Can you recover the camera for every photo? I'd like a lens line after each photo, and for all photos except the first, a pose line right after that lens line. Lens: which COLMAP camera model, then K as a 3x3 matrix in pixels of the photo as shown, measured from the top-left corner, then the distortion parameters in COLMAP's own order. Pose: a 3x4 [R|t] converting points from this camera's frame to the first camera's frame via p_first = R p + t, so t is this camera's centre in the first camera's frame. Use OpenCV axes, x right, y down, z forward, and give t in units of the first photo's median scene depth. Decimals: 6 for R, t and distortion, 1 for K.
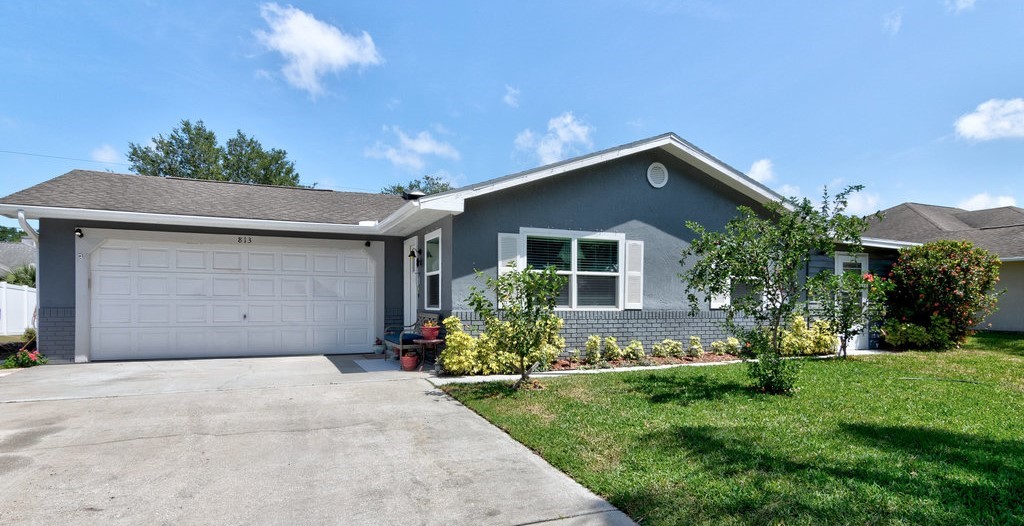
lens RADIAL K [[560.3, 0, 526.1], [0, 560.3, 298.0], [0, 0, 1]] dist [0.008271, 0.002630]
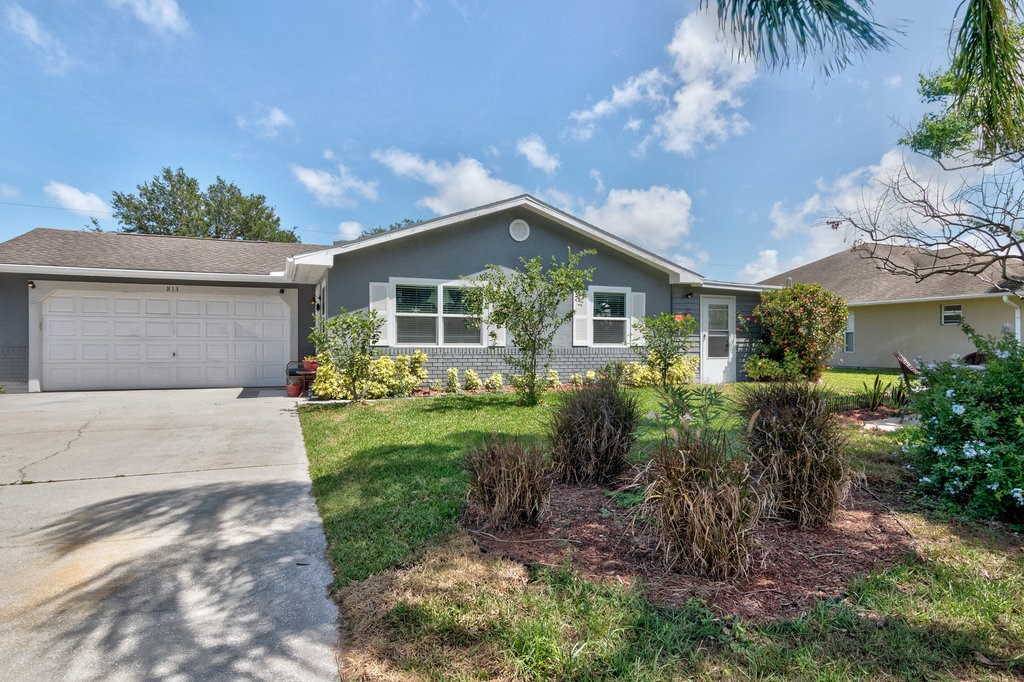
lens RADIAL K [[595.8, 0, 514.4], [0, 595.8, 341.6], [0, 0, 1]] dist [0.019920, -0.002950]
pose [[0.998998, -0.004168, -0.044555, 0.280530], [0.004129, 0.999991, -0.000947, 0.011679], [0.044558, 0.000762, 0.999006, -0.229747]]
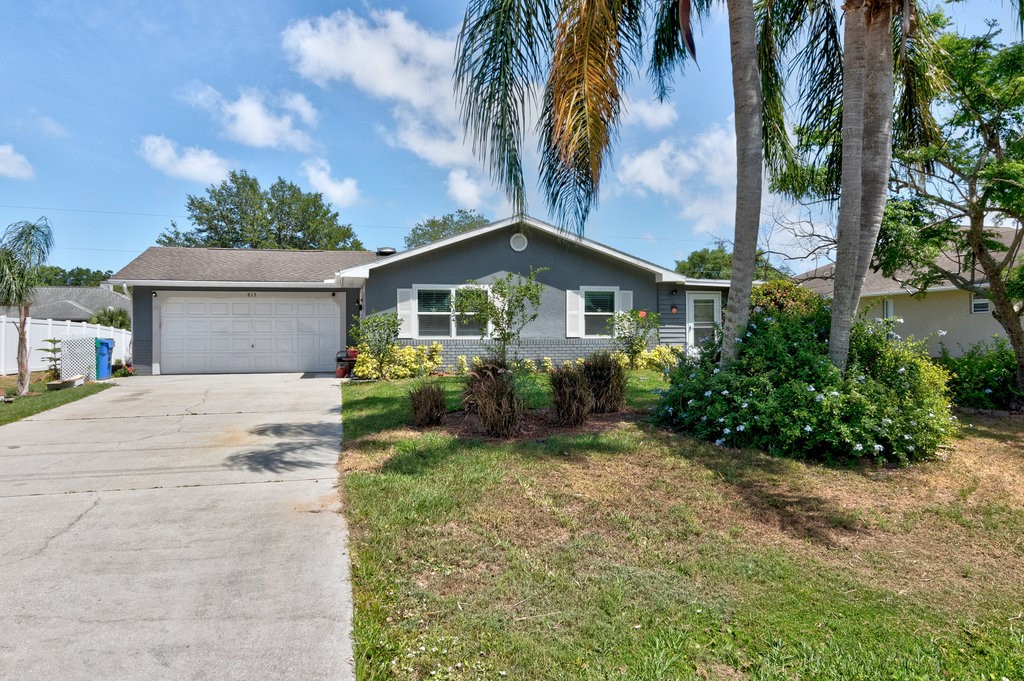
lens RADIAL K [[672.4, 0, 491.7], [0, 672.4, 328.5], [0, 0, 1]] dist [0.025434, -0.000846]
pose [[0.980690, -0.013277, -0.195119, 0.498448], [0.011889, 0.999895, -0.008282, 0.009909], [0.195208, 0.005802, 0.980745, -0.667126]]
